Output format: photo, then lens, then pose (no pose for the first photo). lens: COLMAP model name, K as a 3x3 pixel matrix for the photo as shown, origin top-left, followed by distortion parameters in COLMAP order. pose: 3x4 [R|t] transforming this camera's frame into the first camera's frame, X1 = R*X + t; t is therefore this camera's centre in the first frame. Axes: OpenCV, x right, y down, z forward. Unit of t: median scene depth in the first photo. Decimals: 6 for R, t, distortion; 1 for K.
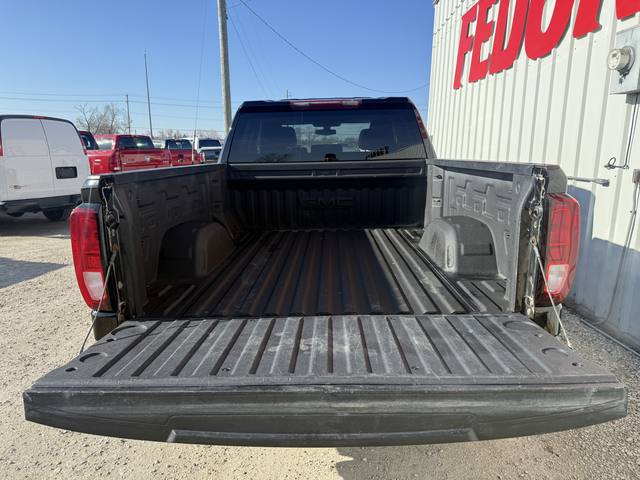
lens RADIAL K [[447.9, 0, 320.0], [0, 447.9, 240.0], [0, 0, 1]] dist [-0.007152, -0.001696]
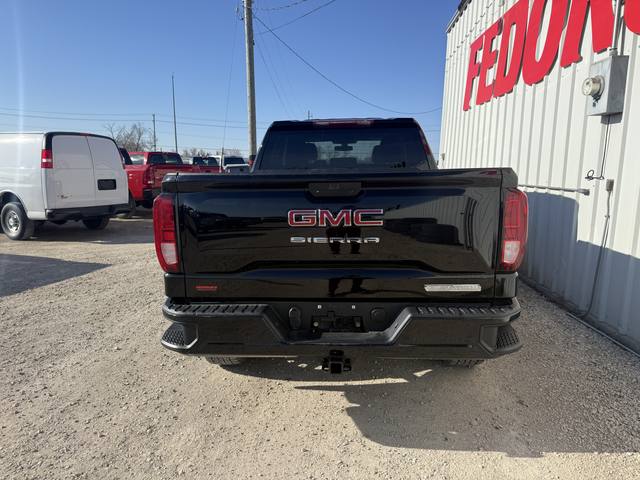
lens RADIAL K [[449.2, 0, 323.4], [0, 449.2, 238.4], [0, 0, 1]] dist [0.002965, -0.003215]
pose [[0.999296, 0.013039, -0.035172, 0.004985], [-0.014654, 0.998831, -0.046060, 0.039445], [0.034531, 0.046543, 0.998319, -0.124918]]
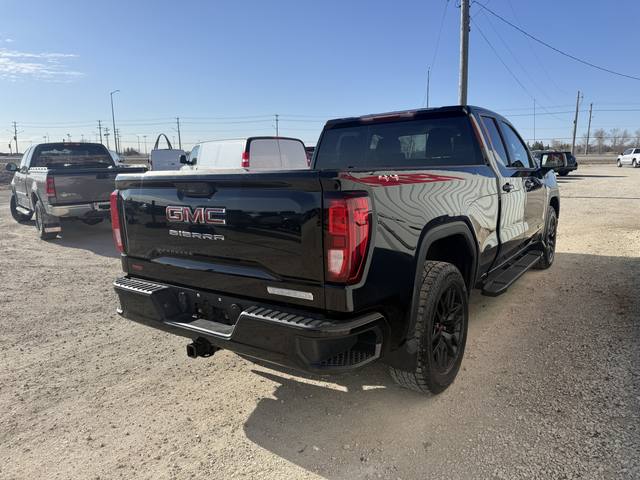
lens RADIAL K [[449.2, 0, 323.4], [0, 449.2, 238.4], [0, 0, 1]] dist [0.002965, -0.003215]
pose [[0.822489, 0.081104, -0.562969, 0.396824], [-0.097066, 0.995277, 0.001573, 0.008876], [0.560438, 0.053352, 0.826476, -0.005007]]
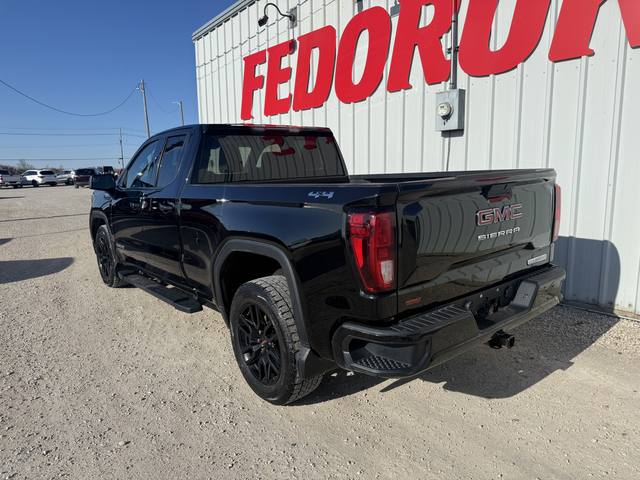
lens RADIAL K [[455.4, 0, 312.4], [0, 455.4, 241.0], [0, 0, 1]] dist [0.002249, -0.000664]
pose [[0.764721, -0.116448, 0.633752, -0.505183], [0.155070, 0.987888, -0.005598, -0.001900], [-0.625424, 0.102557, 0.773516, 0.048678]]
